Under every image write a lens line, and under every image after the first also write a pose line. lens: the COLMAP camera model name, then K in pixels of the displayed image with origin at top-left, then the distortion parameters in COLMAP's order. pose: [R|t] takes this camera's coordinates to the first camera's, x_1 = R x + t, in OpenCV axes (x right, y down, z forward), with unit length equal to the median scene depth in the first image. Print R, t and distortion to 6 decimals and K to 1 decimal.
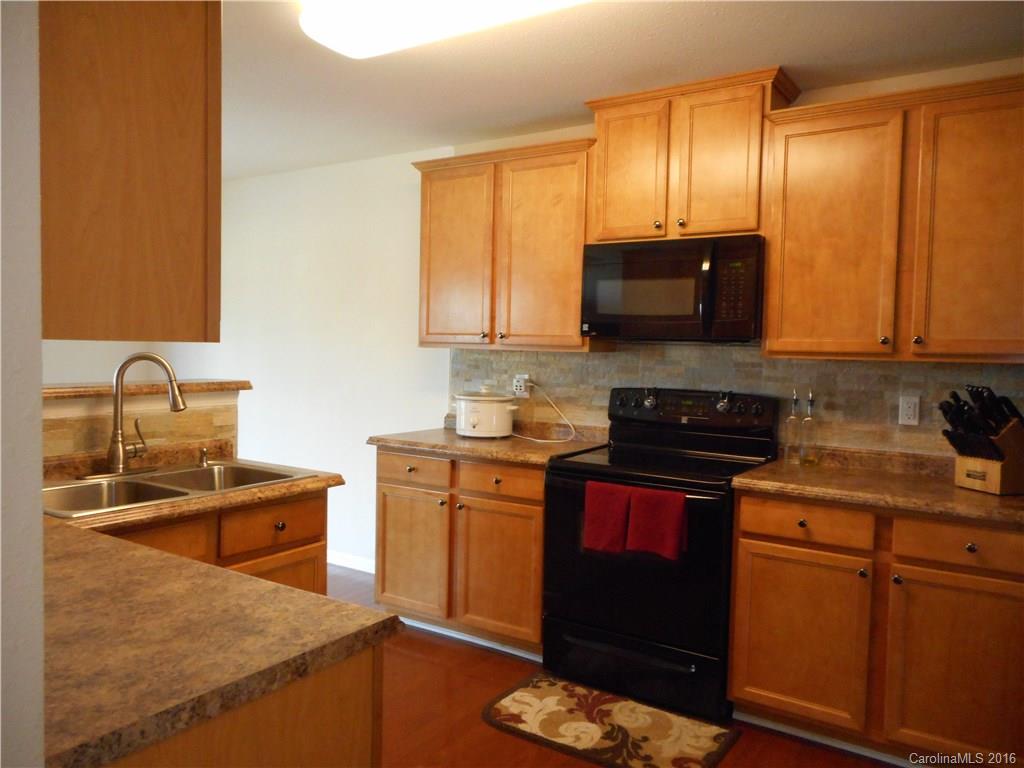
lens RADIAL K [[780.5, 0, 506.0], [0, 780.5, 385.5], [0, 0, 1]] dist [0.000975, 0.001911]
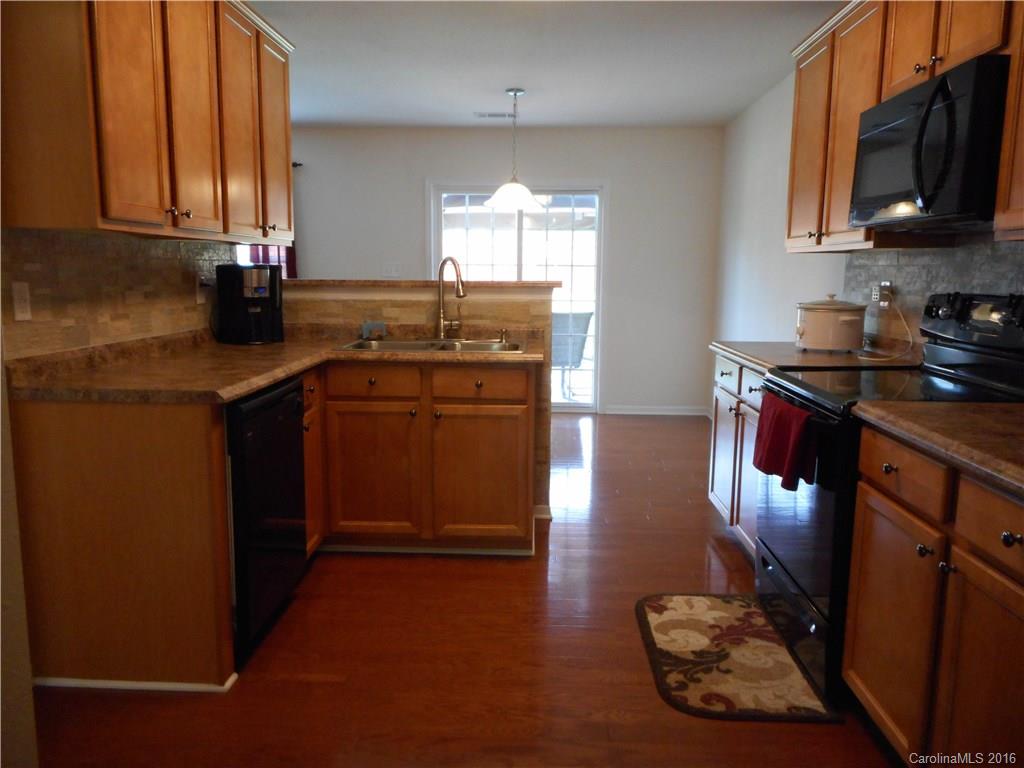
lens RADIAL K [[780.5, 0, 506.0], [0, 780.5, 385.5], [0, 0, 1]] dist [0.000975, 0.001911]
pose [[0.517848, 0.109416, -0.848447, 0.750603], [-0.040646, 0.993814, 0.103354, 0.037982], [0.854507, -0.019035, 0.519092, 0.304845]]
